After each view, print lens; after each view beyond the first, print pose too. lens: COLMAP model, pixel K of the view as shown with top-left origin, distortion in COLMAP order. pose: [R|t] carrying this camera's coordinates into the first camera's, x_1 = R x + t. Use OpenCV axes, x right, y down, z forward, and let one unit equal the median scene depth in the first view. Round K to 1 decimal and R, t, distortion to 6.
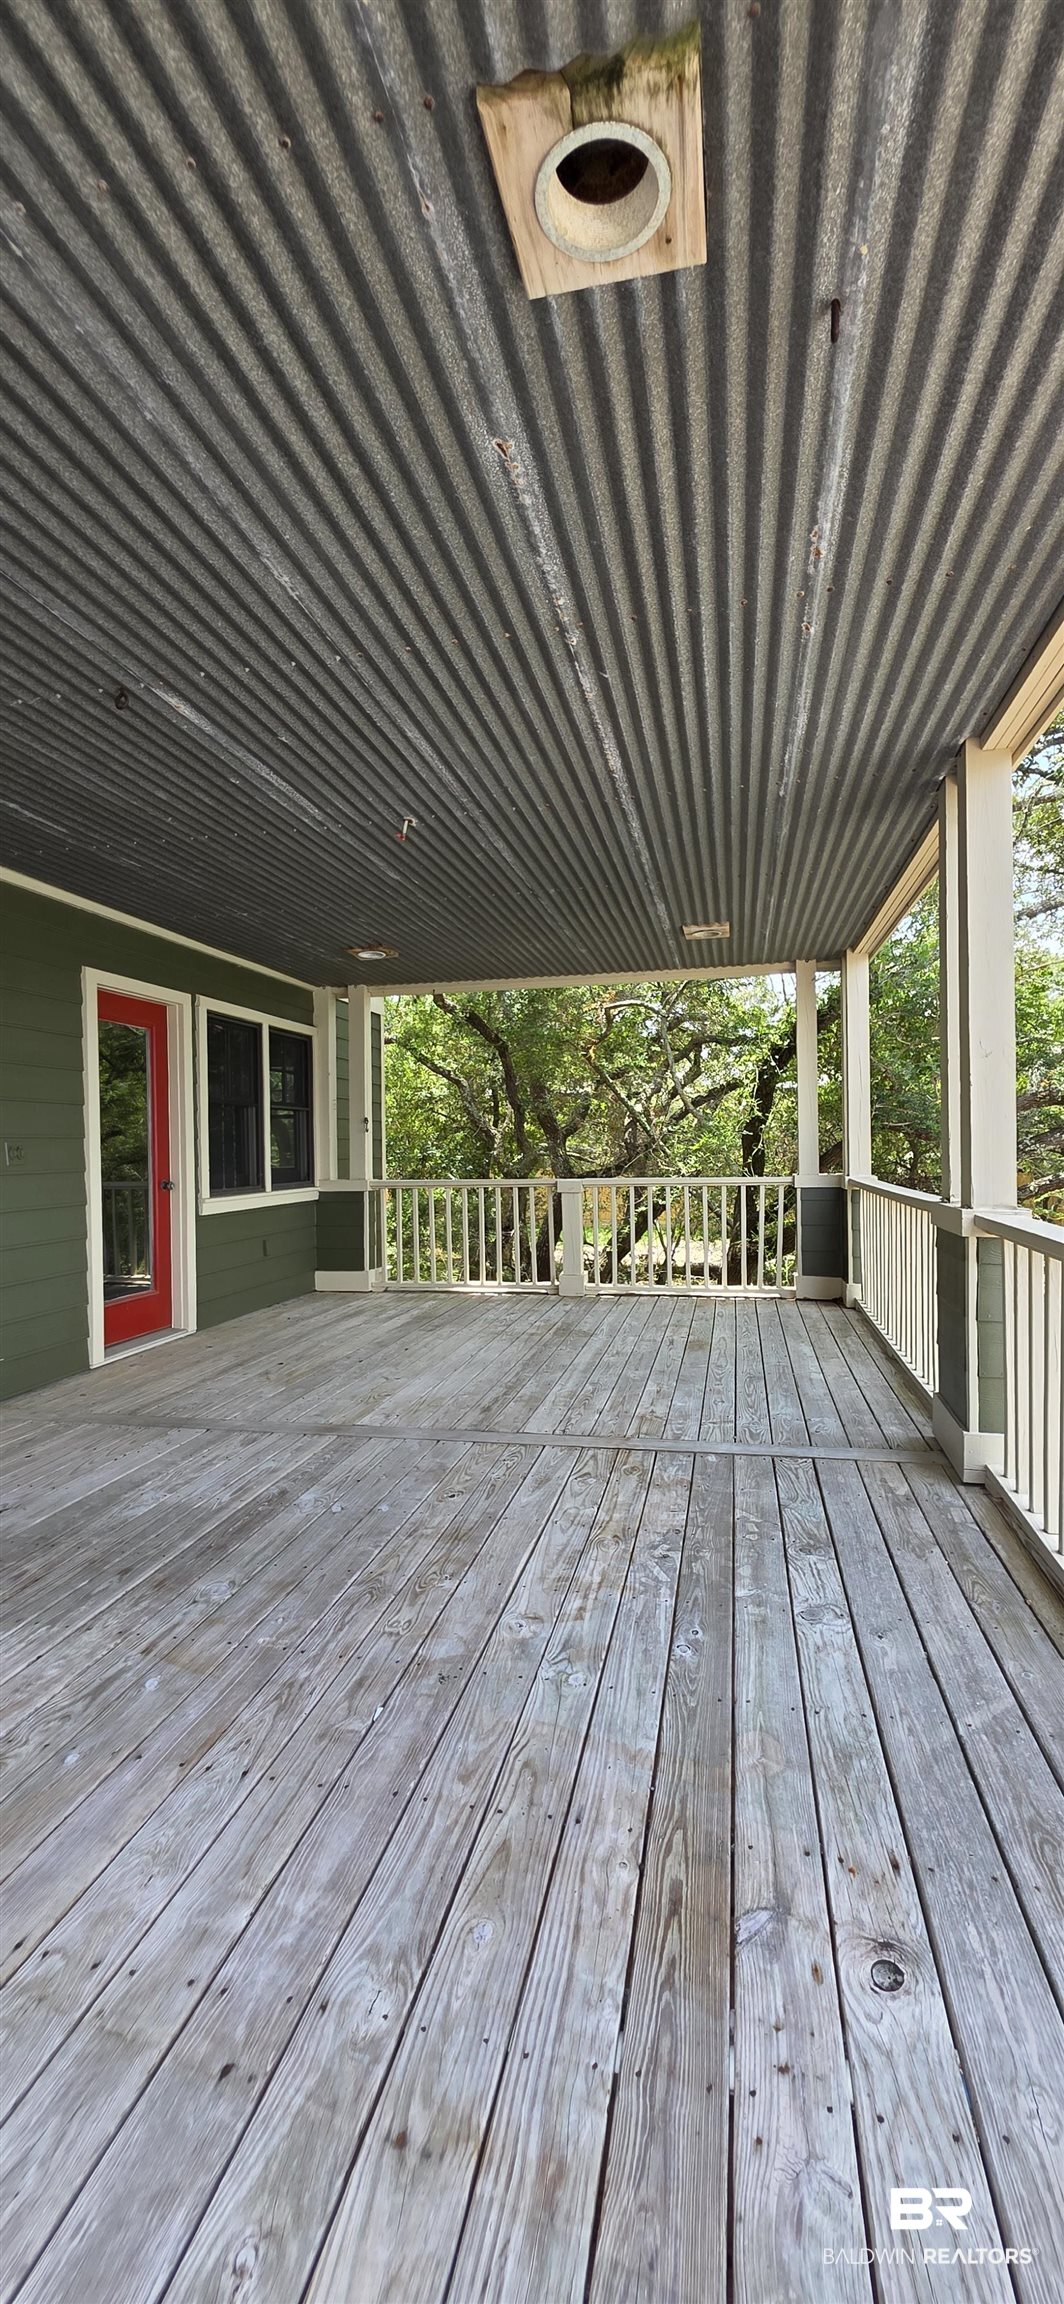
lens RADIAL K [[957.2, 0, 523.1], [0, 957.2, 1153.2], [0, 0, 1]] dist [0.003735, -0.000589]
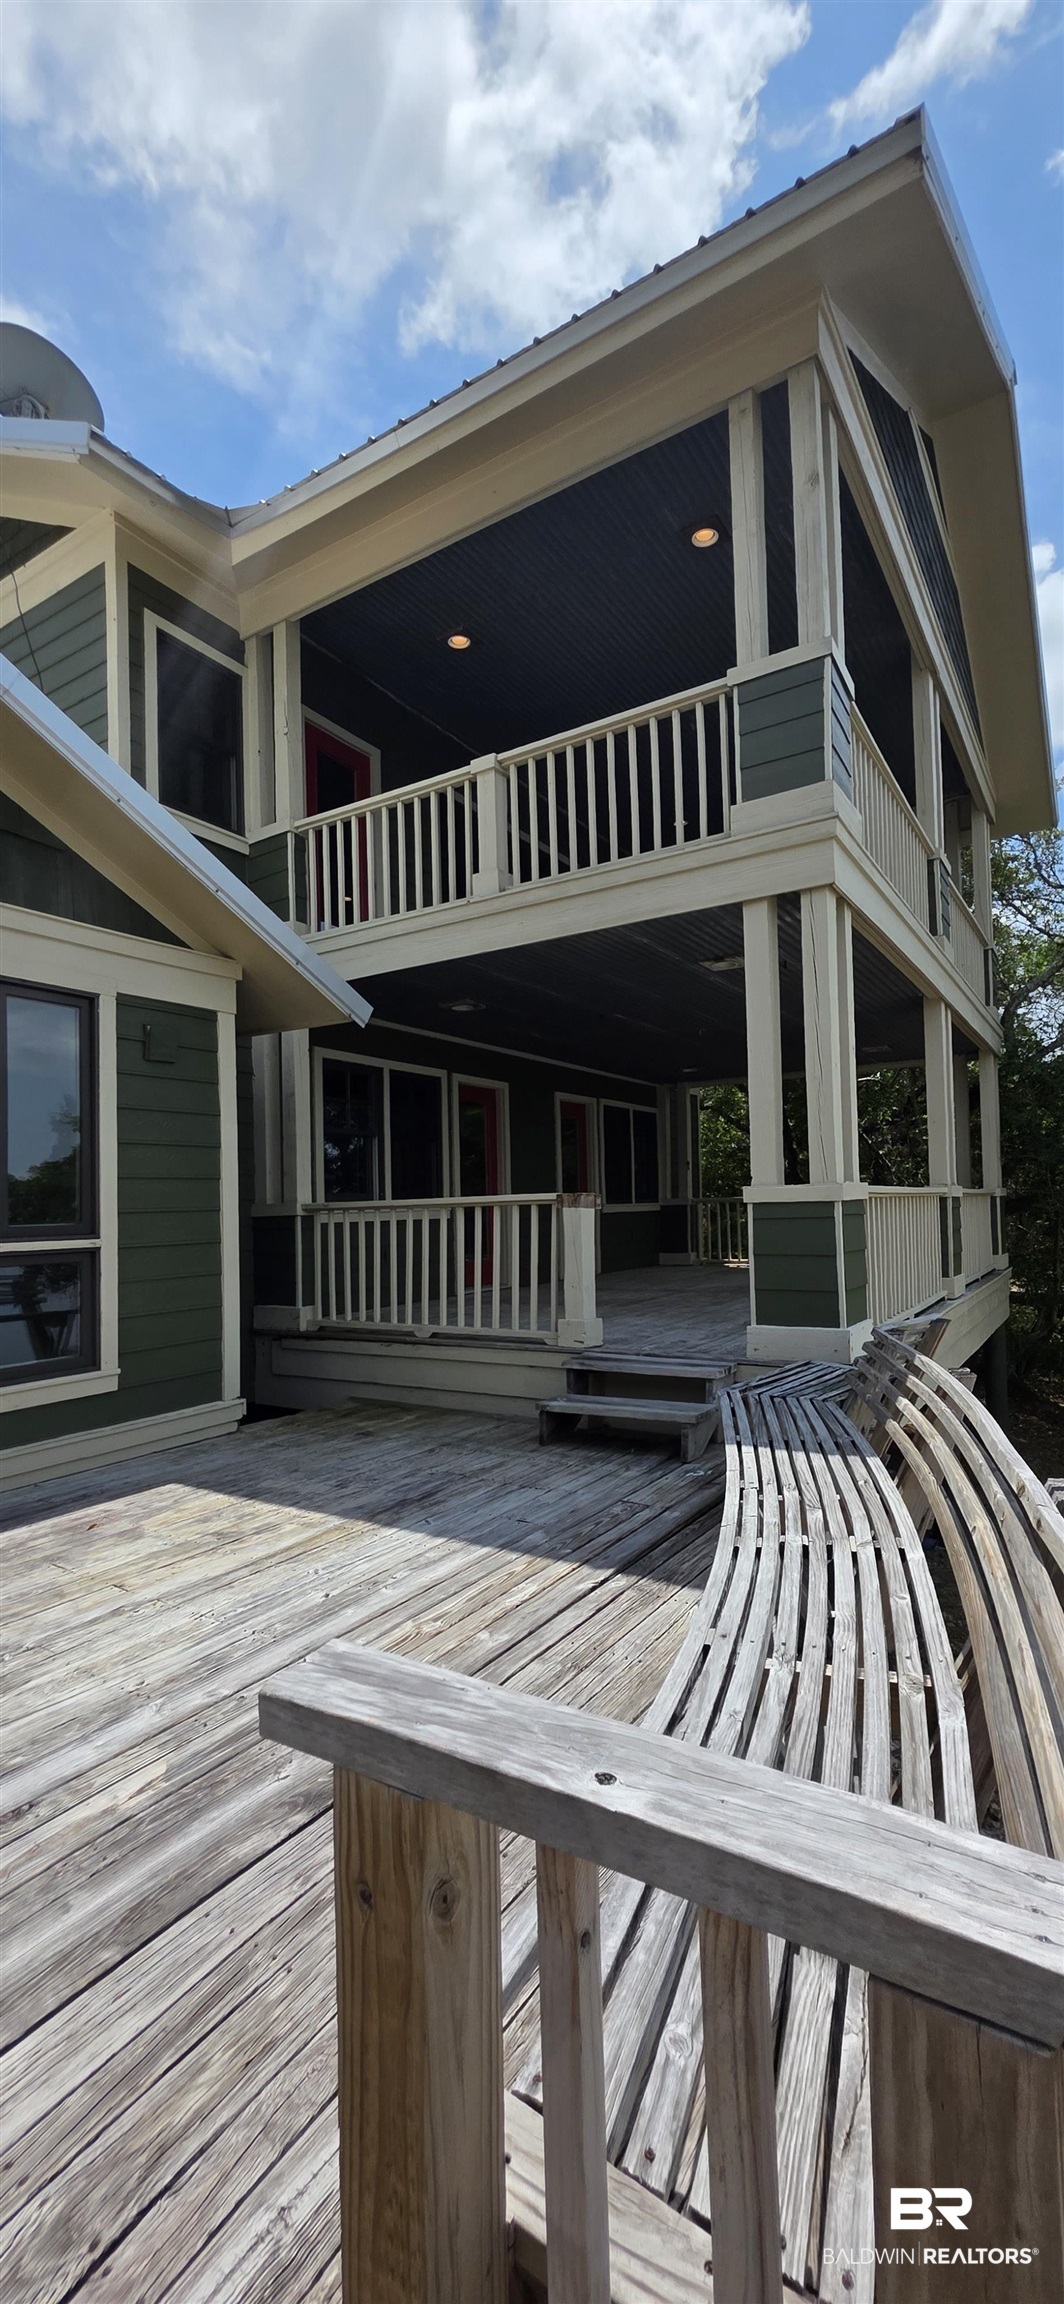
lens RADIAL K [[957.2, 0, 525.7], [0, 957.2, 1168.2], [0, 0, 1]] dist [0.003735, -0.000589]
pose [[0.942618, -0.025224, -0.332918, 0.133046], [0.011983, 0.999056, -0.041766, 0.046750], [0.333657, 0.035380, 0.942030, -0.716807]]
